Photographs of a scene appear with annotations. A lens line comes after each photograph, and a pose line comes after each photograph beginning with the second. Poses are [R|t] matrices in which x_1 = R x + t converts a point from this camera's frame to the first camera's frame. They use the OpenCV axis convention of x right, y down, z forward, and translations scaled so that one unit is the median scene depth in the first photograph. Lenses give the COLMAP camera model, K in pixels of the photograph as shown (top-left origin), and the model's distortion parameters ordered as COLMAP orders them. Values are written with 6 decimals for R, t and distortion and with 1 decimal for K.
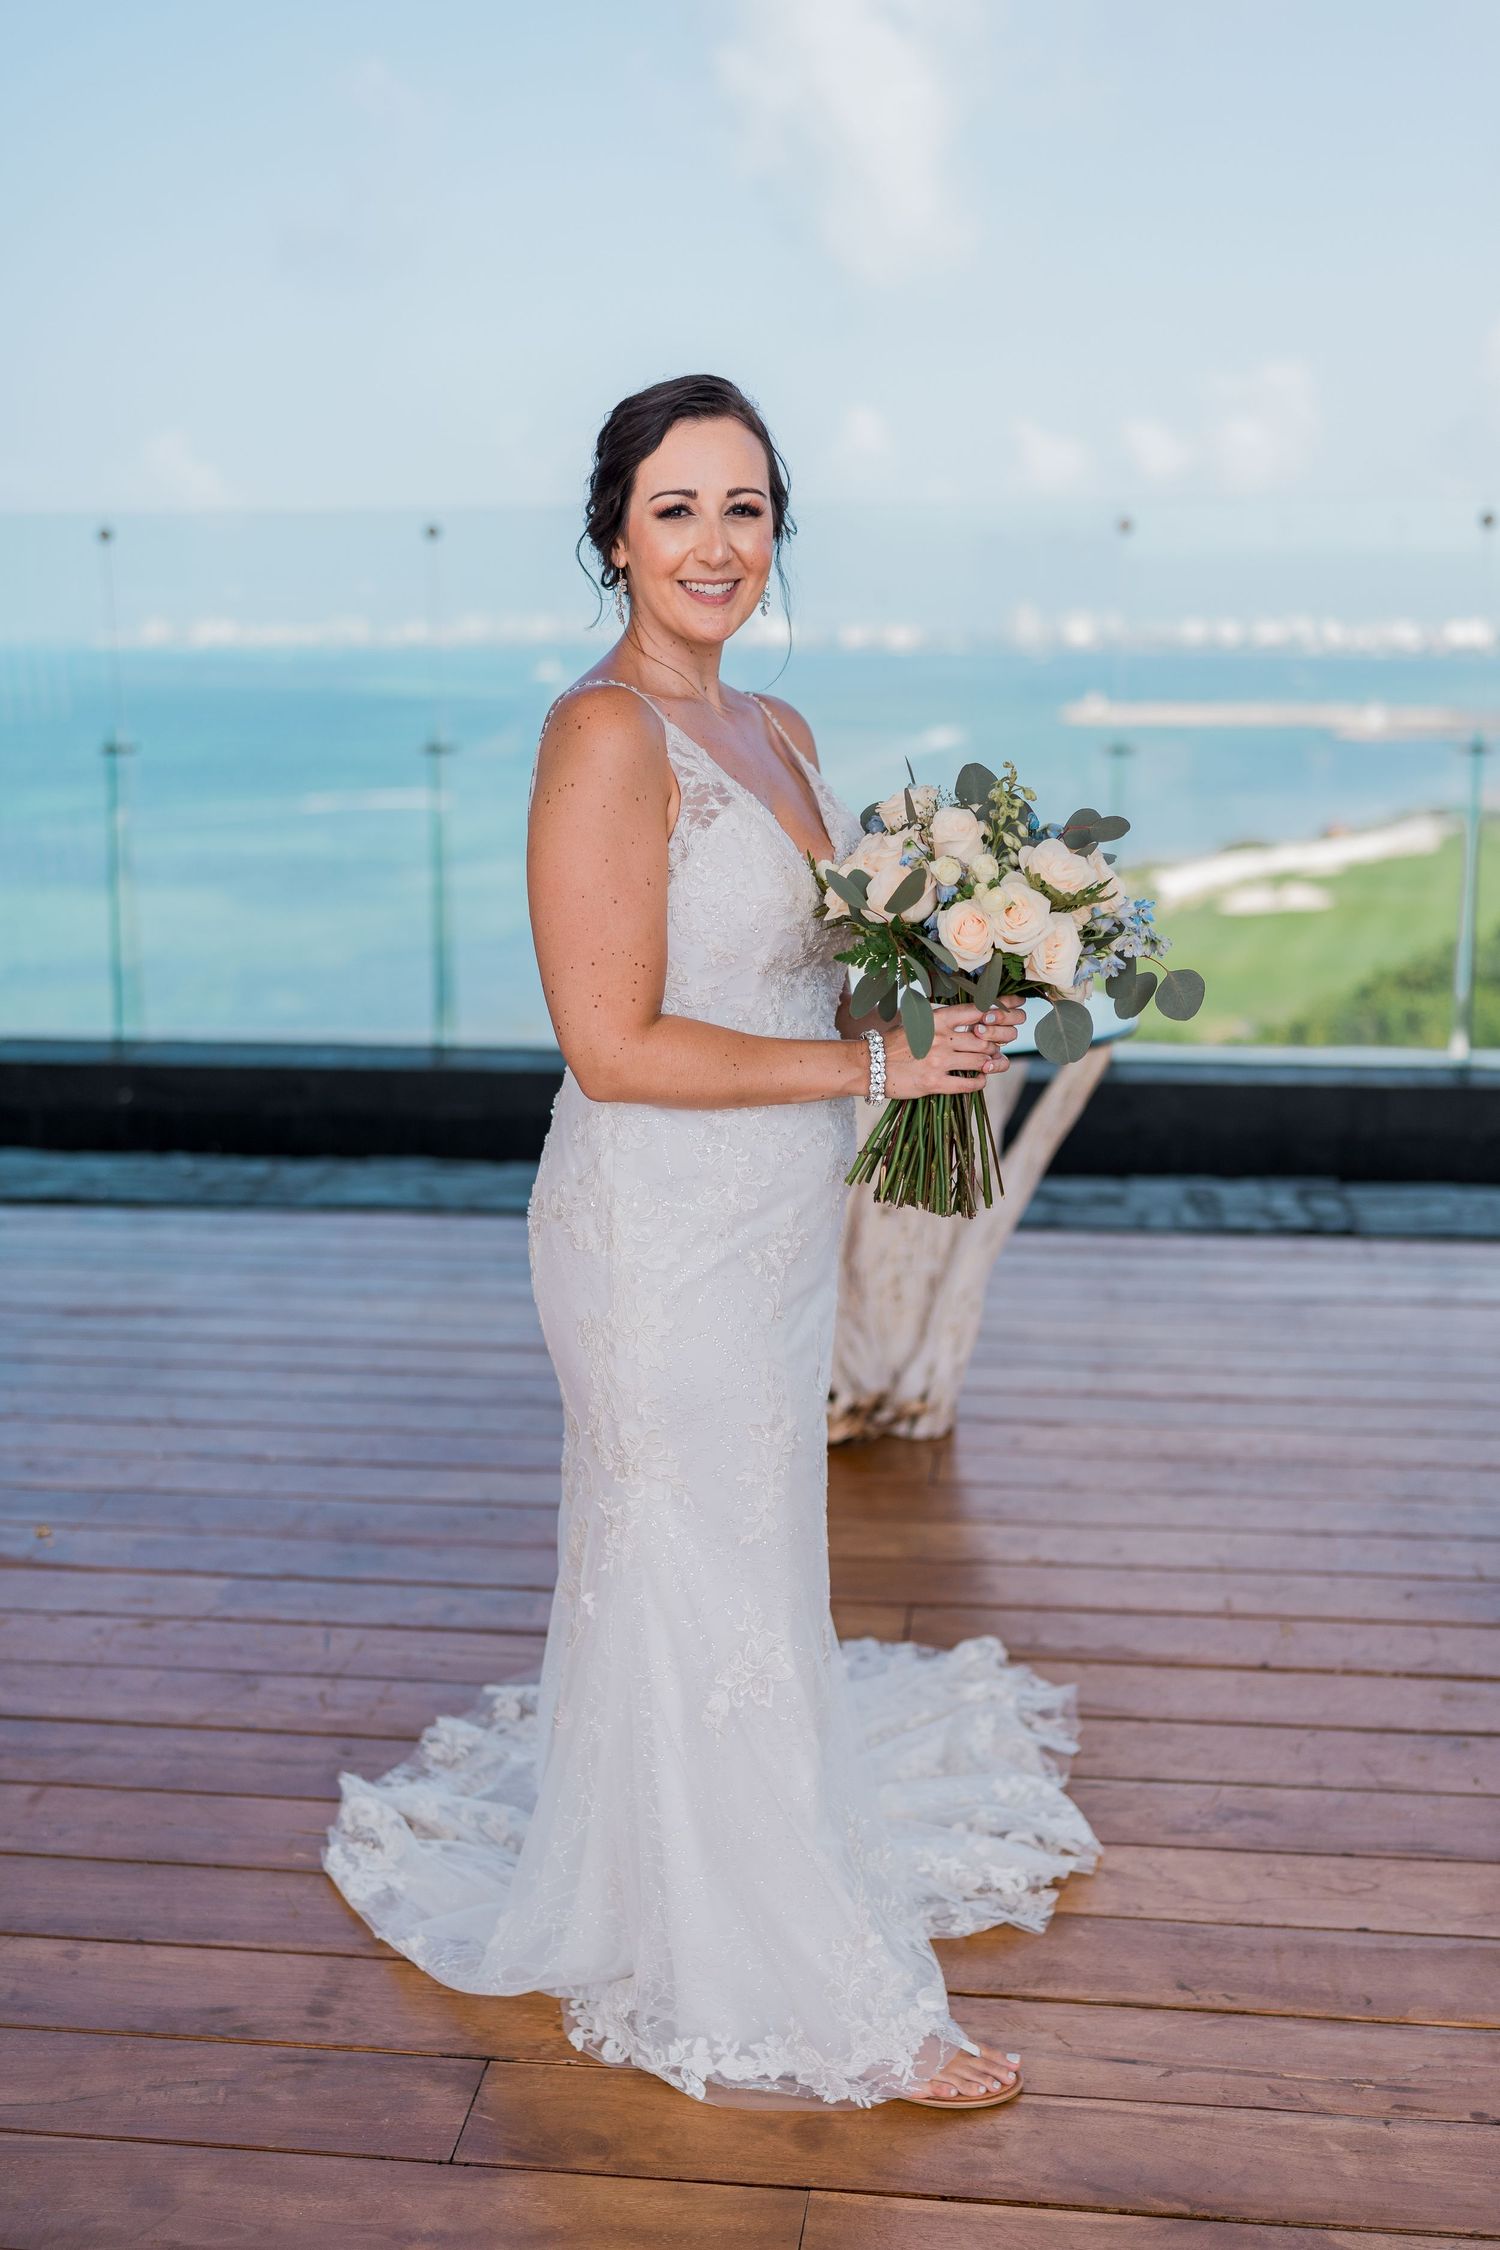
lens RADIAL K [[2282.8, 0, 757.0], [0, 2282.8, 1176.4], [0, 0, 1]] dist [0.008136, 0.006854]
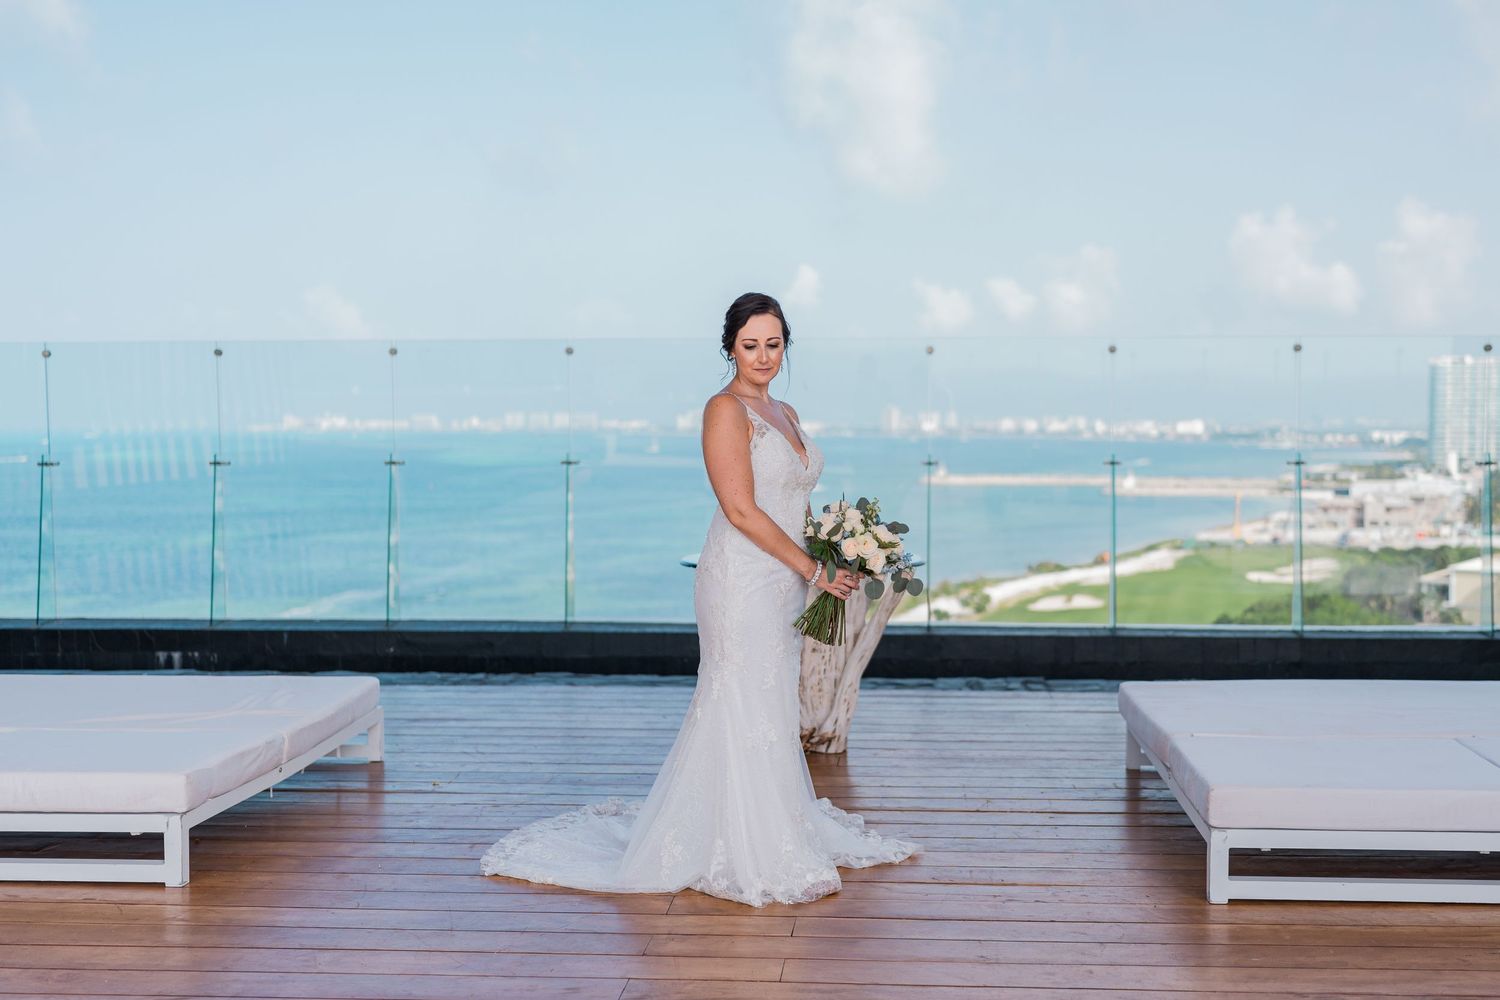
lens RADIAL K [[1601.1, 0, 806.7], [0, 1601.1, 504.8], [0, 0, 1]] dist [0.006309, 0.004199]
pose [[0.998209, 0.002933, 0.059746, -0.043170], [0.008023, 0.983207, -0.182315, 0.158258], [-0.059278, 0.182468, 0.981423, -0.528494]]
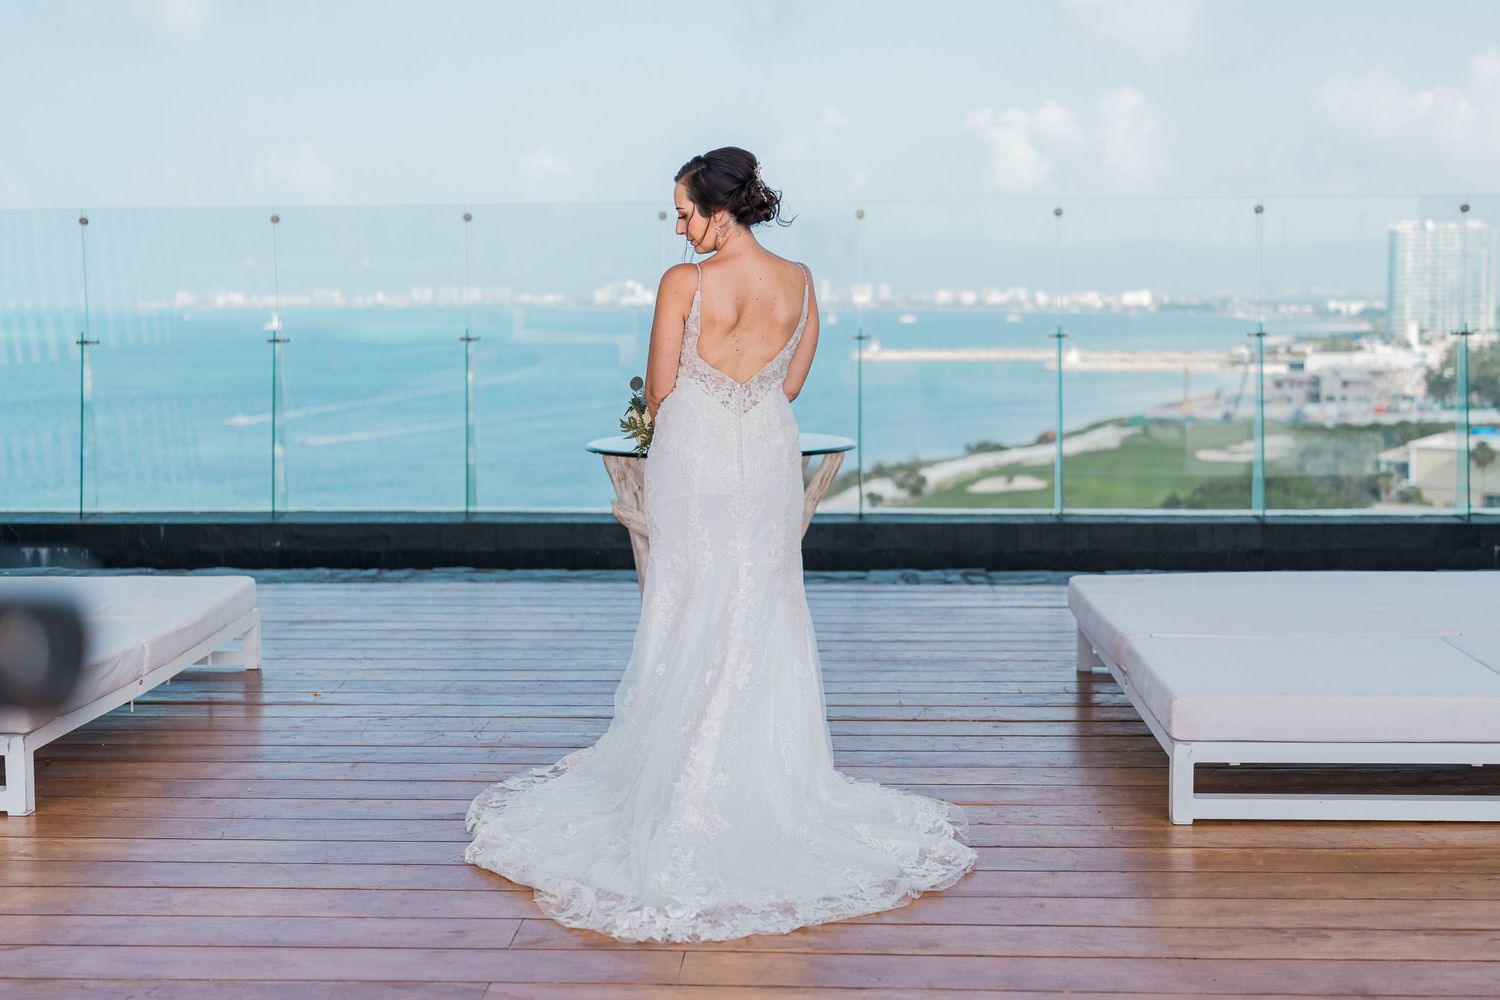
lens RADIAL K [[1691.4, 0, 749.9], [0, 1691.4, 427.1], [0, 0, 1]] dist [0.007577, 0.007919]
pose [[0.997537, -0.005688, 0.069910, -0.033018], [0.016590, 0.987558, -0.156378, 0.146622], [-0.068151, 0.157153, 0.985220, -0.469112]]
